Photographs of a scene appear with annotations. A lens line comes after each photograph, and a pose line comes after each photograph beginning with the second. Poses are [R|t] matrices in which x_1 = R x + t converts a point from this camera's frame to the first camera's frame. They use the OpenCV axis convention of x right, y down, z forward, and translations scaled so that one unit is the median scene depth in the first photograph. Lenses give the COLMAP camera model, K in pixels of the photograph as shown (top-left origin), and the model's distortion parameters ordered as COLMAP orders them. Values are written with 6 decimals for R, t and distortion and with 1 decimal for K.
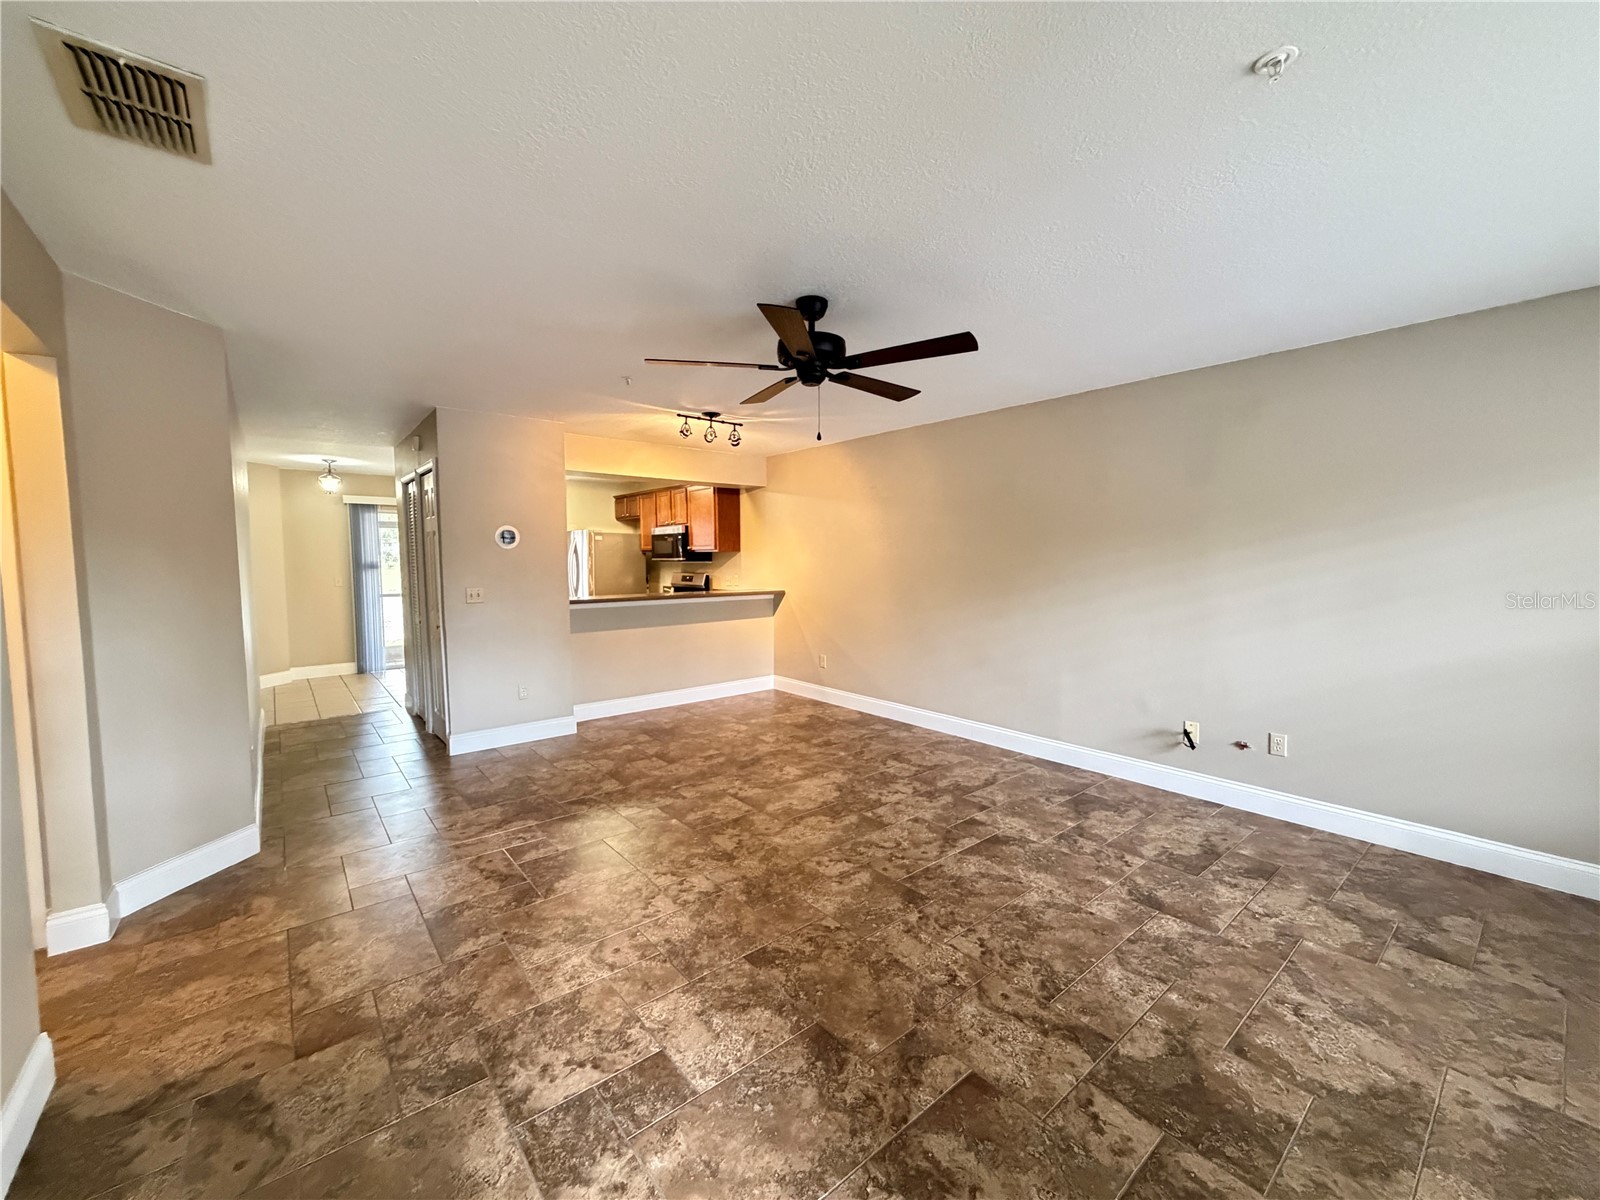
lens RADIAL K [[639.8, 0, 795.0], [0, 639.8, 597.4], [0, 0, 1]] dist [0.001225, 0.000122]
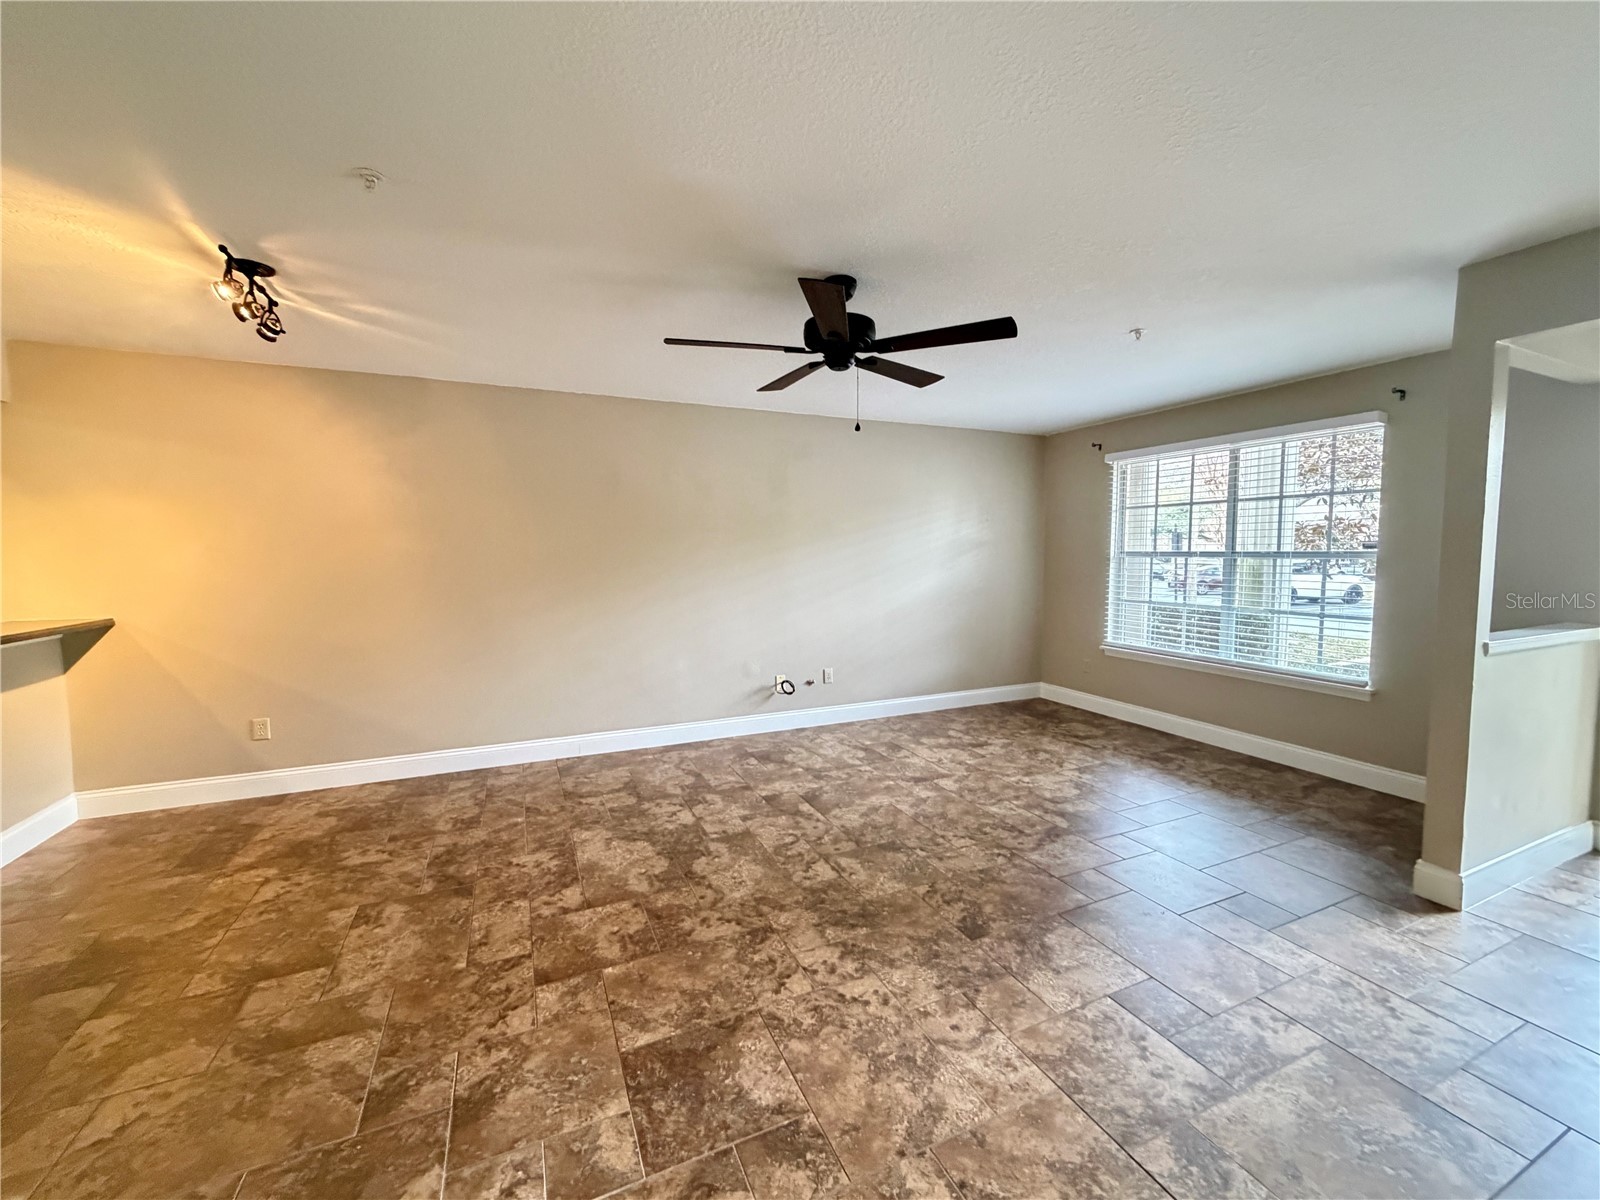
lens RADIAL K [[655.2, 0, 812.7], [0, 655.2, 599.7], [0, 0, 1]] dist [0.000829, 0.000240]
pose [[0.250323, -0.067932, 0.965776, -0.776389], [0.064069, 0.996511, 0.053488, -0.036912], [-0.966040, 0.048488, 0.253802, 0.661088]]
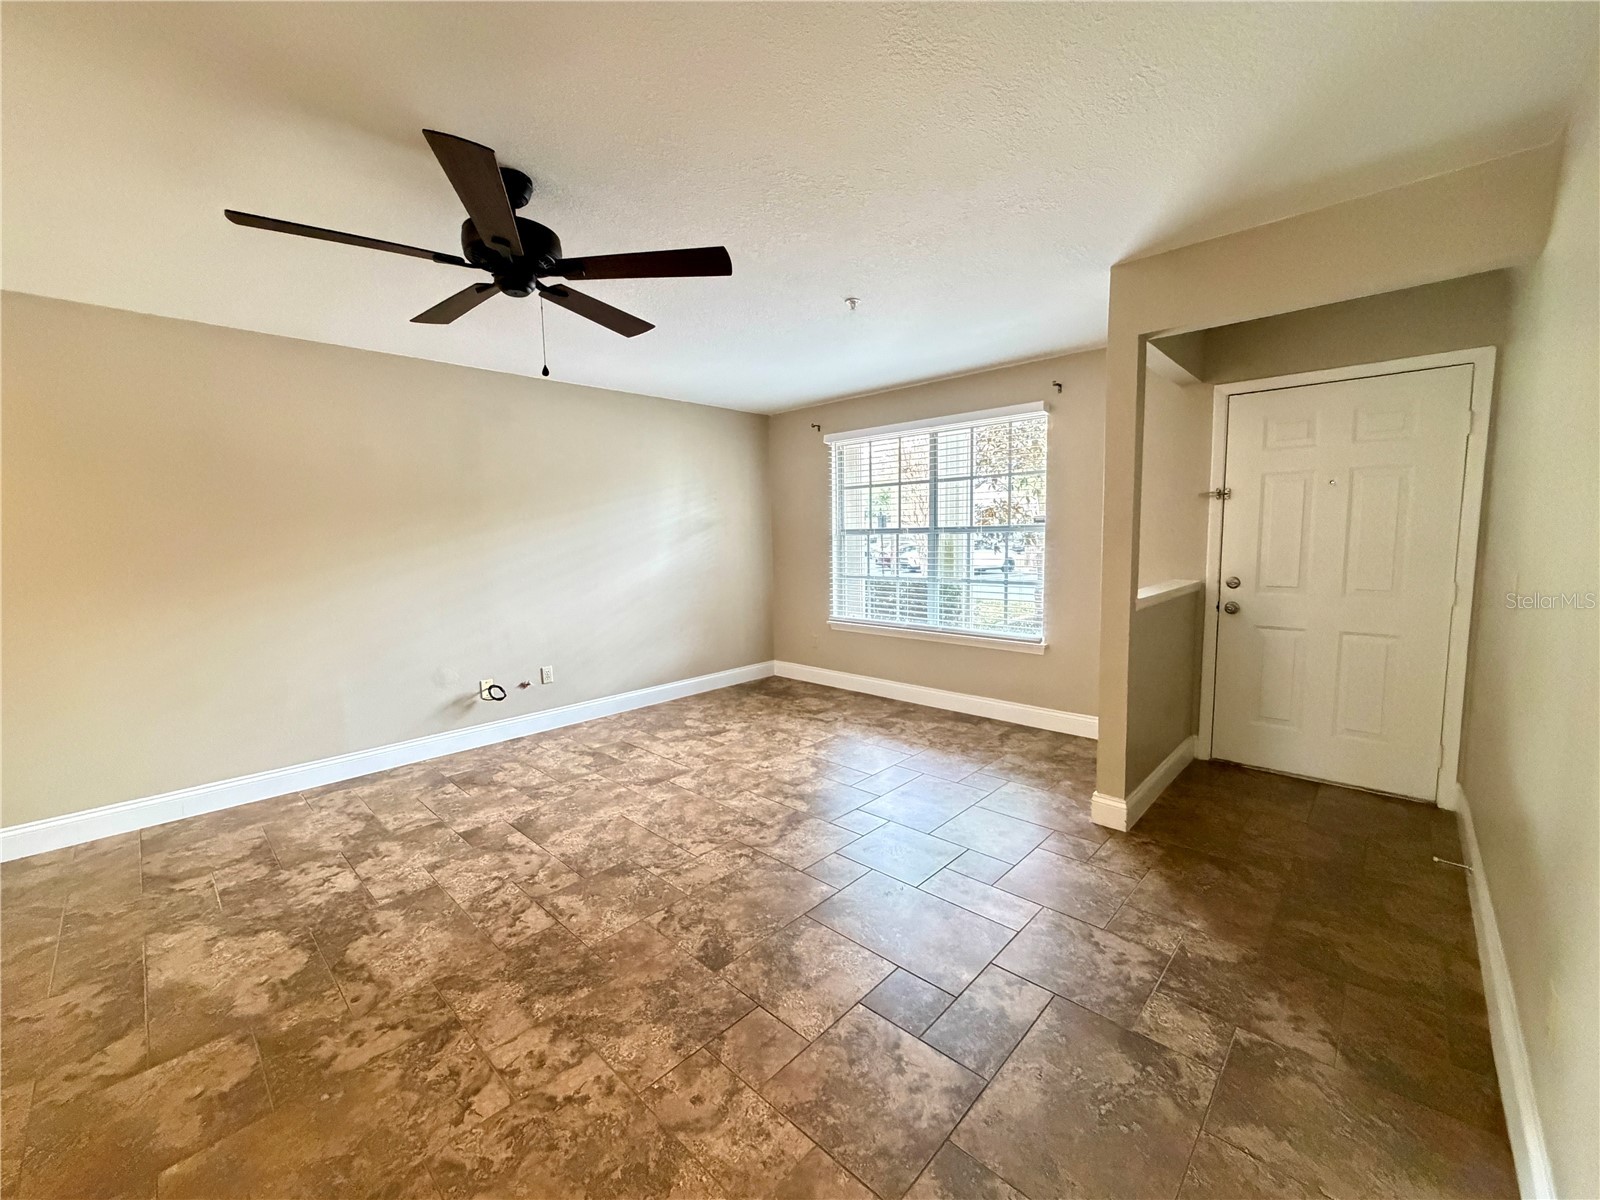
lens RADIAL K [[639.8, 0, 795.0], [0, 639.8, 597.4], [0, 0, 1]] dist [0.001225, 0.000122]
pose [[-0.121525, -0.090904, 0.988417, -0.643616], [0.083542, 0.991327, 0.101443, -0.024313], [-0.989066, 0.094902, -0.112877, 0.651774]]
